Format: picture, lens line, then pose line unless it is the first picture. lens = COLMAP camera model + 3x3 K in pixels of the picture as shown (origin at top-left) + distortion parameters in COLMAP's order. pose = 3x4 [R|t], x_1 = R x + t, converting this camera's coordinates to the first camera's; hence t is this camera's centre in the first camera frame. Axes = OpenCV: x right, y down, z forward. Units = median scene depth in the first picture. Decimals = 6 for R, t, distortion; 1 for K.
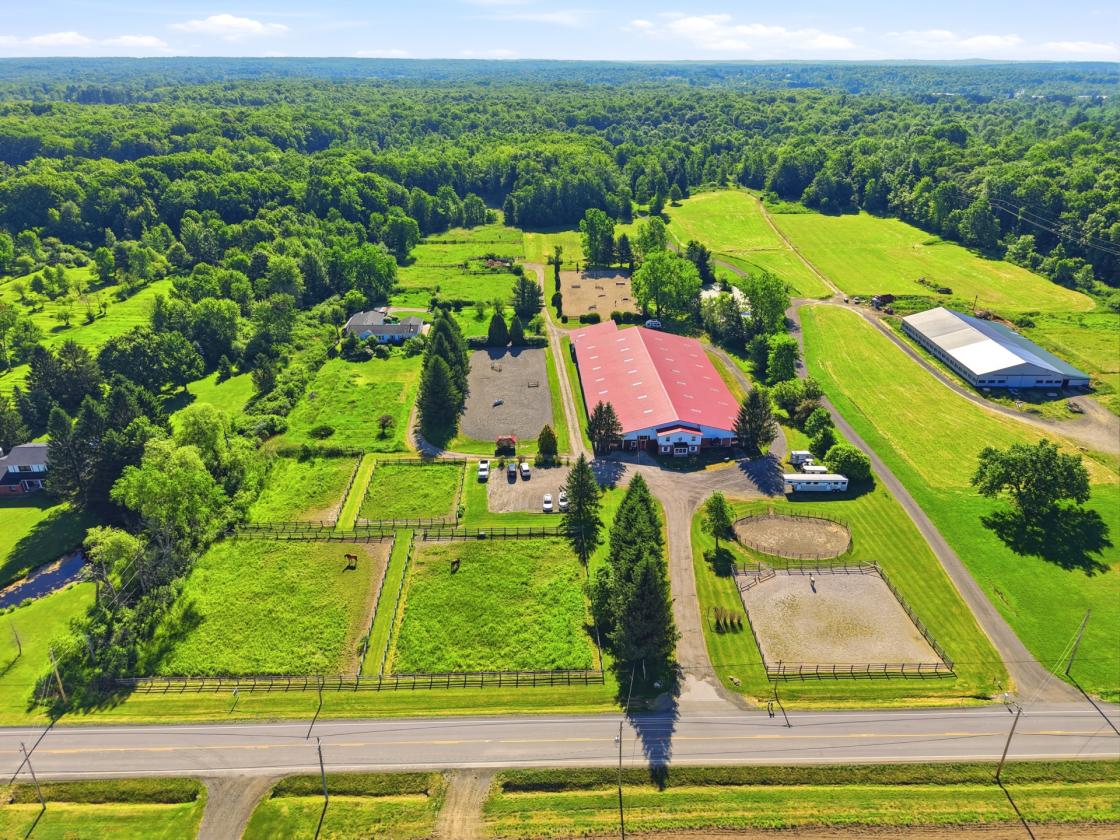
lens RADIAL K [[747.7, 0, 556.2], [0, 747.7, 421.1], [0, 0, 1]] dist [0.086491, -0.120978]
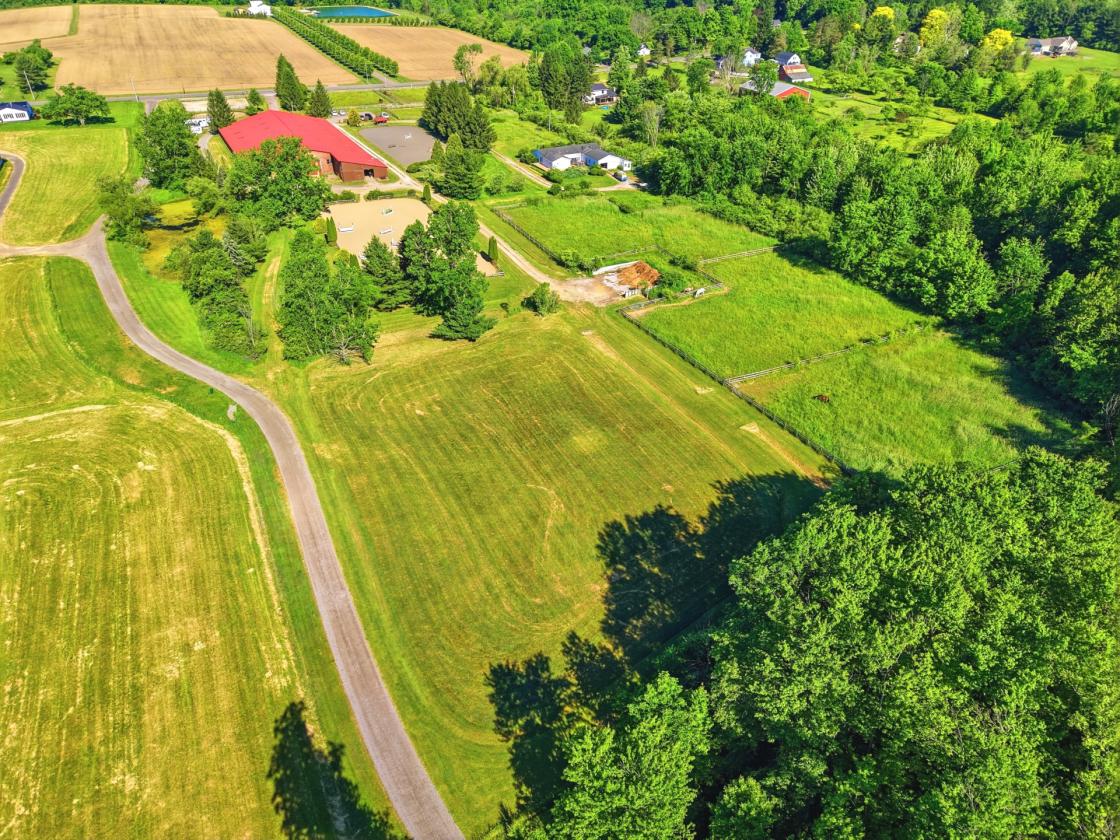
lens RADIAL K [[748.4, 0, 557.0], [0, 748.4, 424.8], [0, 0, 1]] dist [0.029235, -0.032623]
pose [[-0.907497, 0.226175, -0.353969, 0.256695], [-0.187478, 0.536000, 0.823138, -0.844310], [0.375900, 0.813357, -0.444015, 1.942003]]
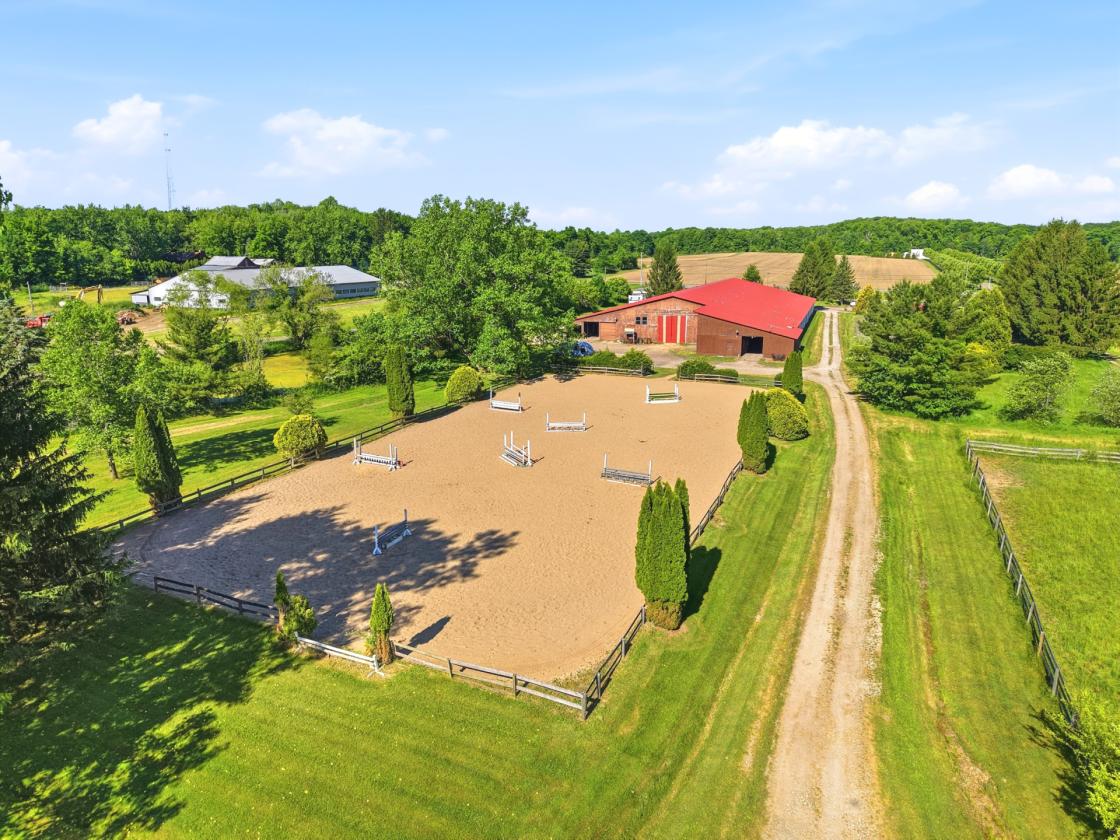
lens RADIAL K [[748.4, 0, 557.0], [0, 748.4, 424.8], [0, 0, 1]] dist [0.029235, -0.032623]
pose [[-0.914416, -0.090080, 0.394625, -0.033865], [0.180037, 0.782667, 0.595834, -0.400224], [-0.362533, 0.615887, -0.699466, 1.519604]]
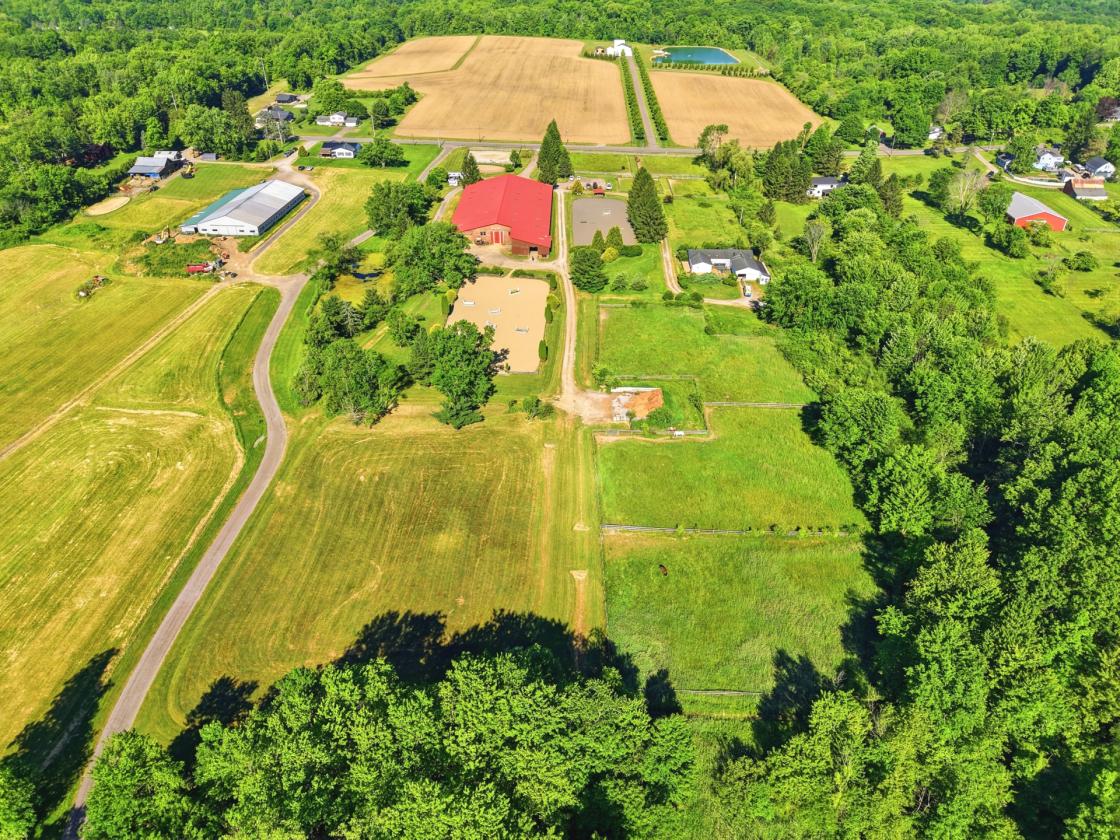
lens RADIAL K [[748.4, 0, 557.0], [0, 748.4, 424.8], [0, 0, 1]] dist [0.029235, -0.032623]
pose [[-0.997748, -0.040379, 0.053551, -0.067883], [0.024838, 0.519218, 0.854281, -1.021419], [-0.062299, 0.853687, -0.517046, 1.973377]]
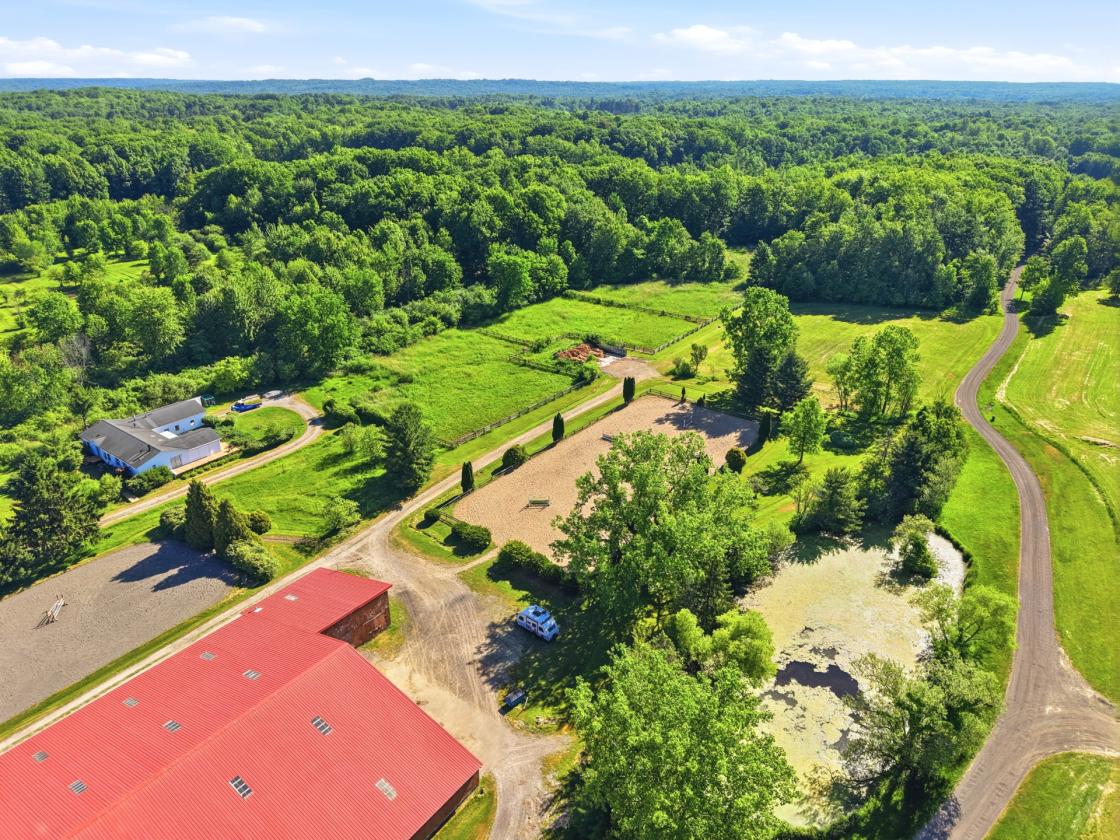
lens RADIAL K [[748.4, 0, 557.0], [0, 748.4, 424.8], [0, 0, 1]] dist [0.029235, -0.032623]
pose [[0.775401, 0.262860, -0.574159, 0.373419], [-0.275394, 0.958985, 0.067122, -0.287478], [0.568253, 0.106074, 0.815988, 0.797920]]
